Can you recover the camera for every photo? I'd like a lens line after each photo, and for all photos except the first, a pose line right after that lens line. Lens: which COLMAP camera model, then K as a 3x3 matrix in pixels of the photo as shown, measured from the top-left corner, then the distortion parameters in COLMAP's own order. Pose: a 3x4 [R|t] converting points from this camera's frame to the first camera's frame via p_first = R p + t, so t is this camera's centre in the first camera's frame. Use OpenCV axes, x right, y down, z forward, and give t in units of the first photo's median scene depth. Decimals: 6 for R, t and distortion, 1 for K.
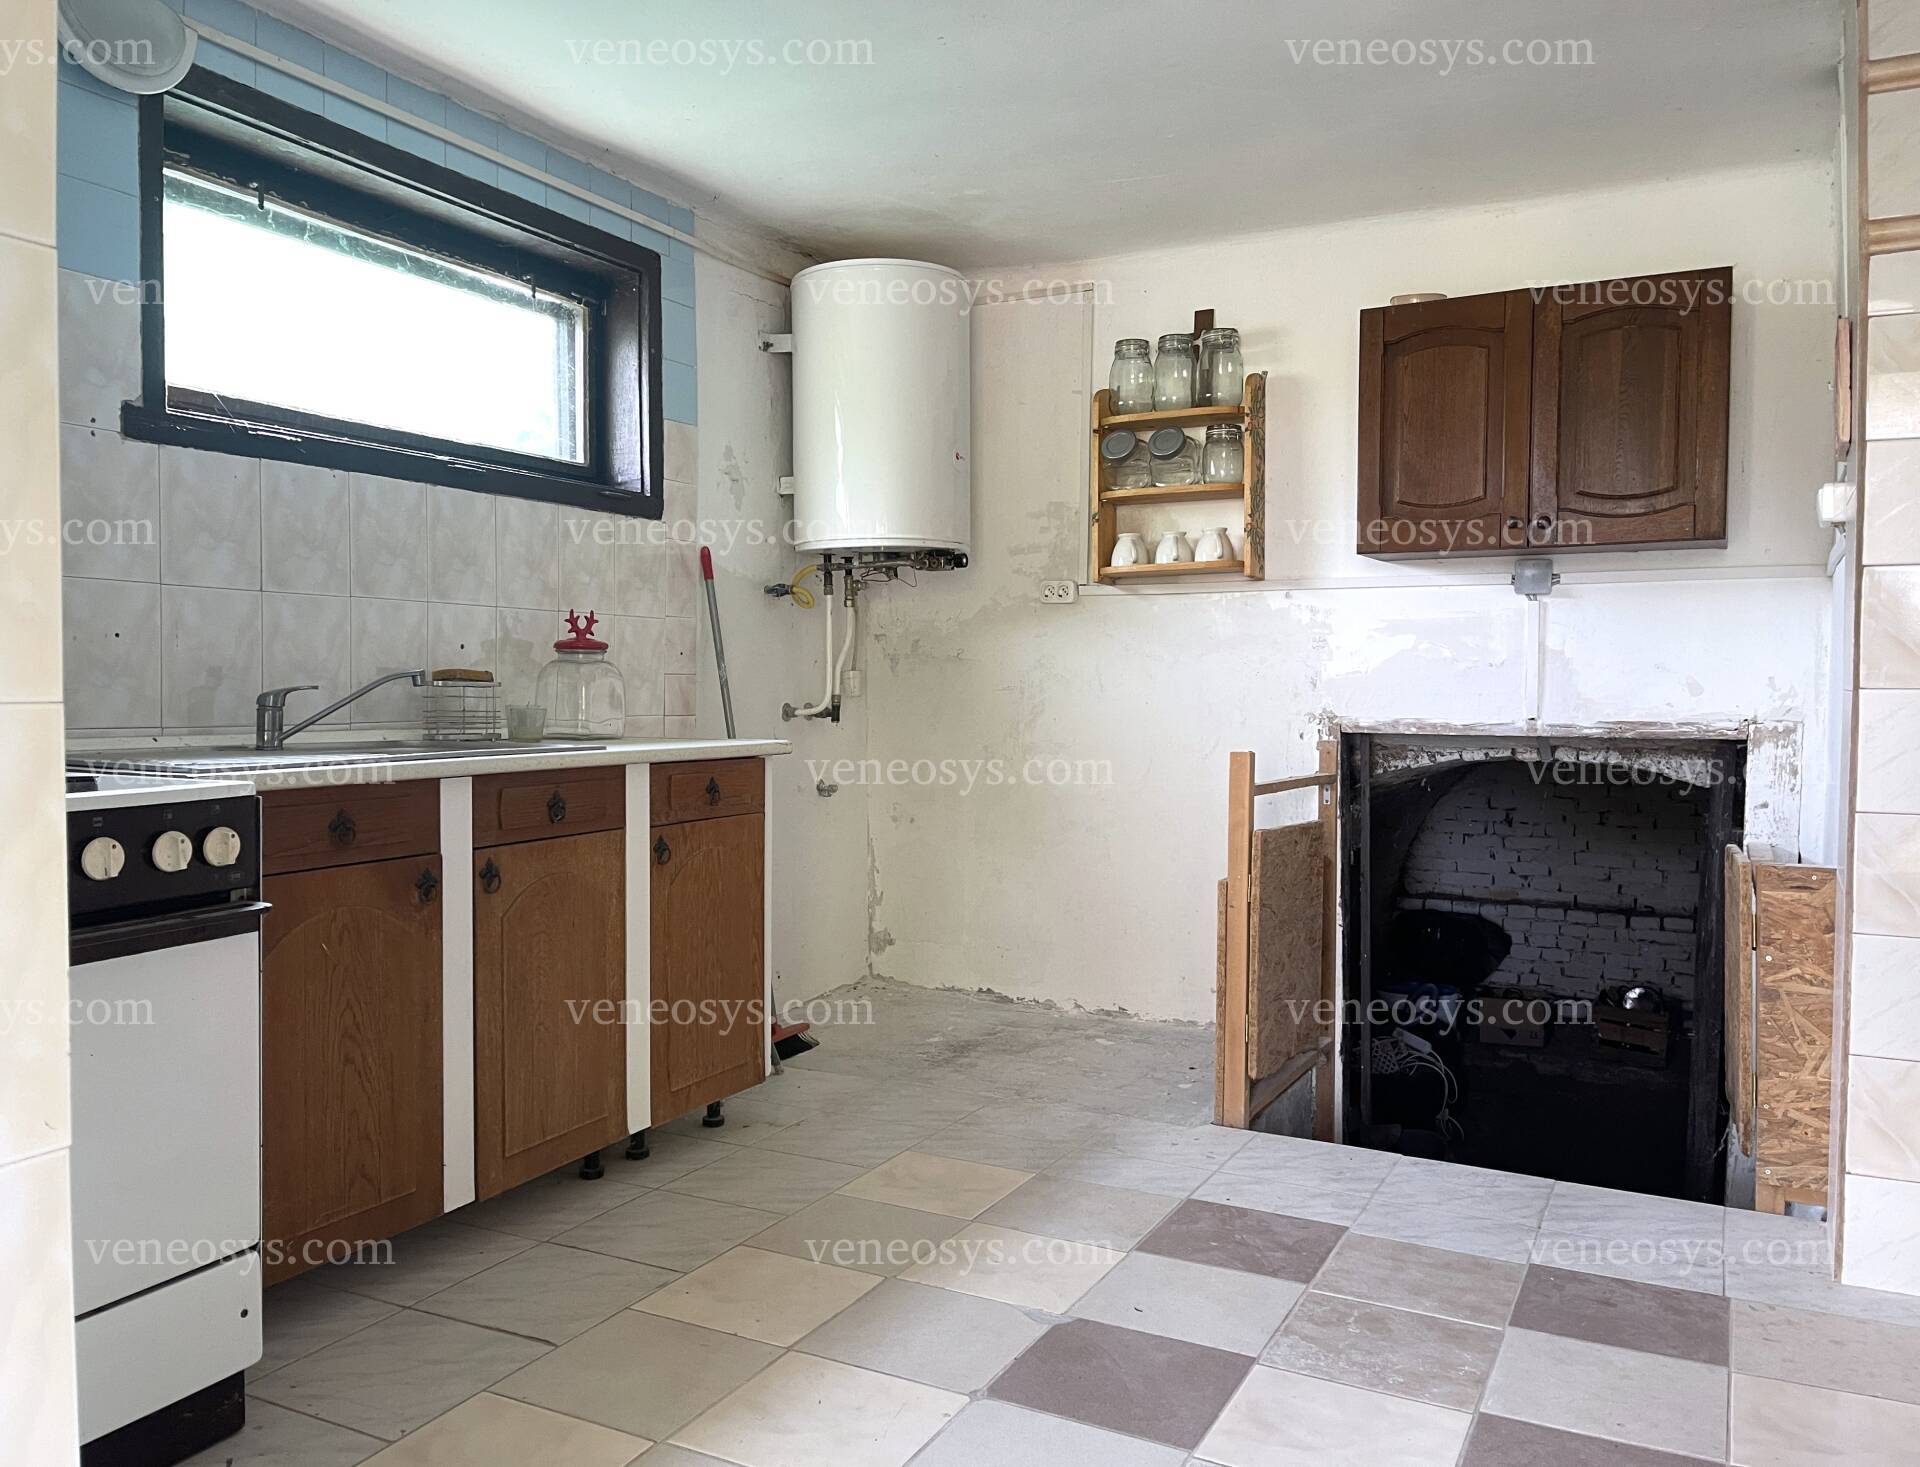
lens RADIAL K [[1499.0, 0, 966.9], [0, 1499.0, 733.0], [0, 0, 1]] dist [0.034996, -0.042975]
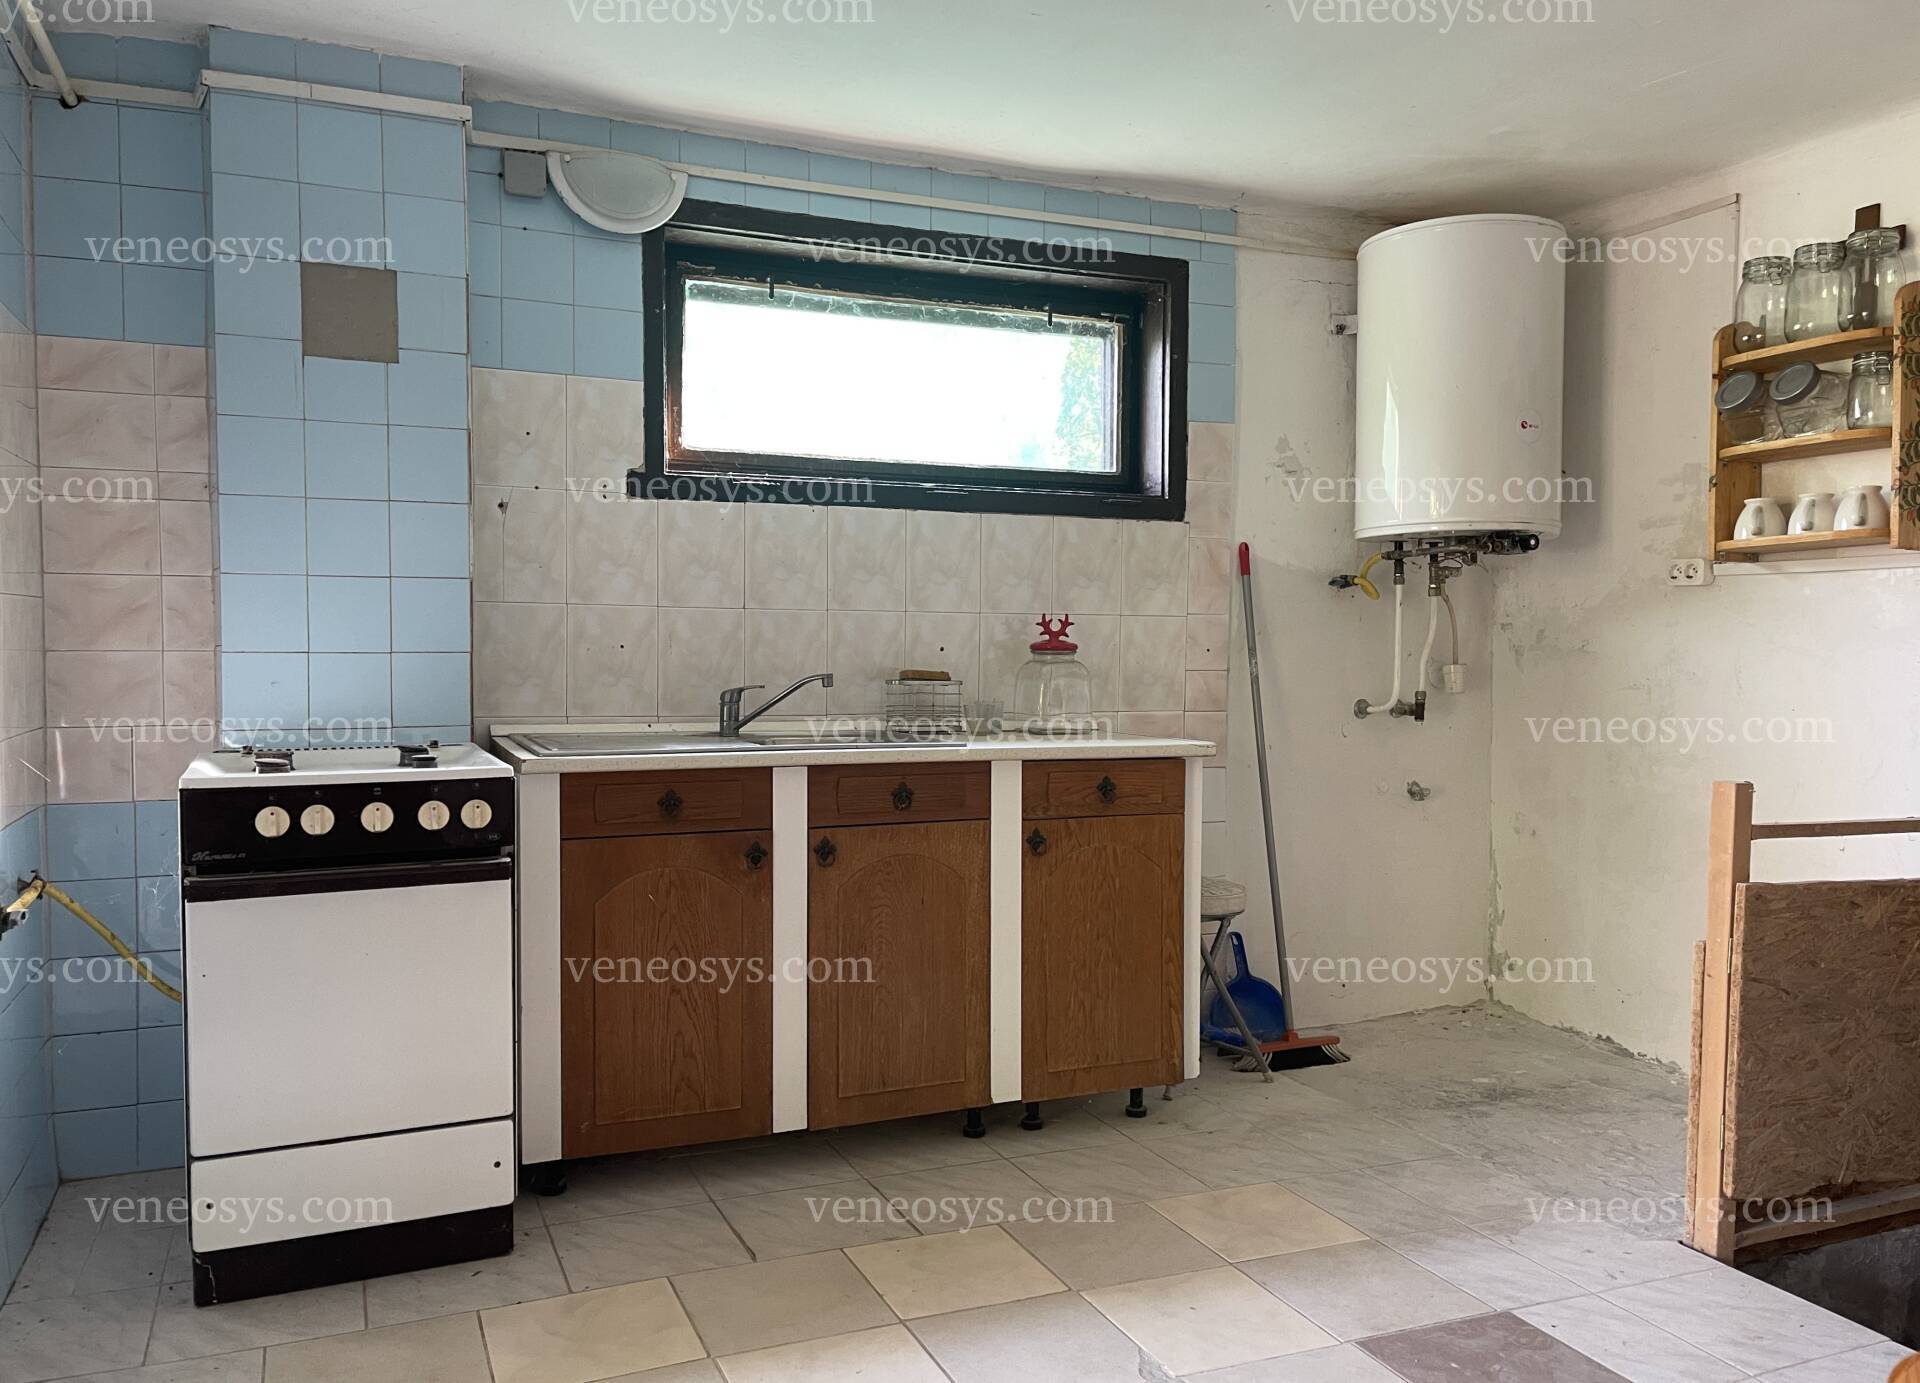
lens RADIAL K [[1505.4, 0, 957.6], [0, 1505.4, 699.4], [0, 0, 1]] dist [0.058713, -0.067820]
pose [[0.768287, 0.023061, -0.639690, 0.344571], [-0.024636, 0.999676, 0.006449, -0.022900], [0.639631, 0.010805, 0.768606, 0.113266]]
